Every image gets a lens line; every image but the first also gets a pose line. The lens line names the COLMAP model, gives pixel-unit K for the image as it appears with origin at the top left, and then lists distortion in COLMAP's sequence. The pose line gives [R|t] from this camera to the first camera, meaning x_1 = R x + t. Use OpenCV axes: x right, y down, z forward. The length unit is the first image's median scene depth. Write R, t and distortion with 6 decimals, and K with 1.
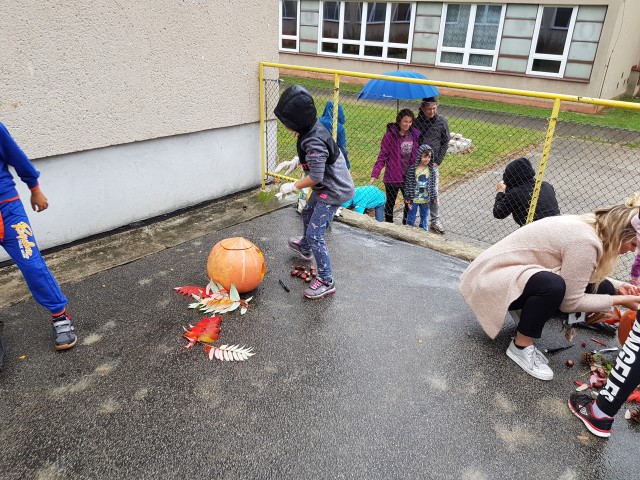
lens RADIAL K [[481.8, 0, 310.9], [0, 481.8, 230.1], [0, 0, 1]] dist [0.033079, -0.044030]
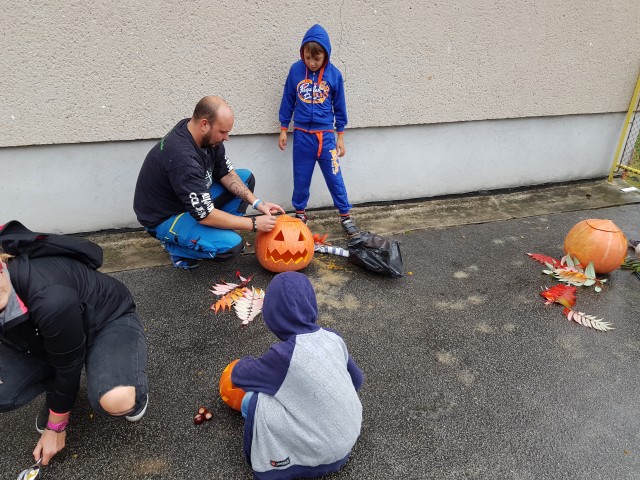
lens RADIAL K [[481.8, 0, 310.9], [0, 481.8, 230.1], [0, 0, 1]] dist [0.033079, -0.044030]
pose [[0.845487, 0.217605, -0.487647, -0.152517], [-0.201174, 0.975720, 0.086604, 0.064327], [0.494652, 0.024880, 0.868735, -0.189715]]
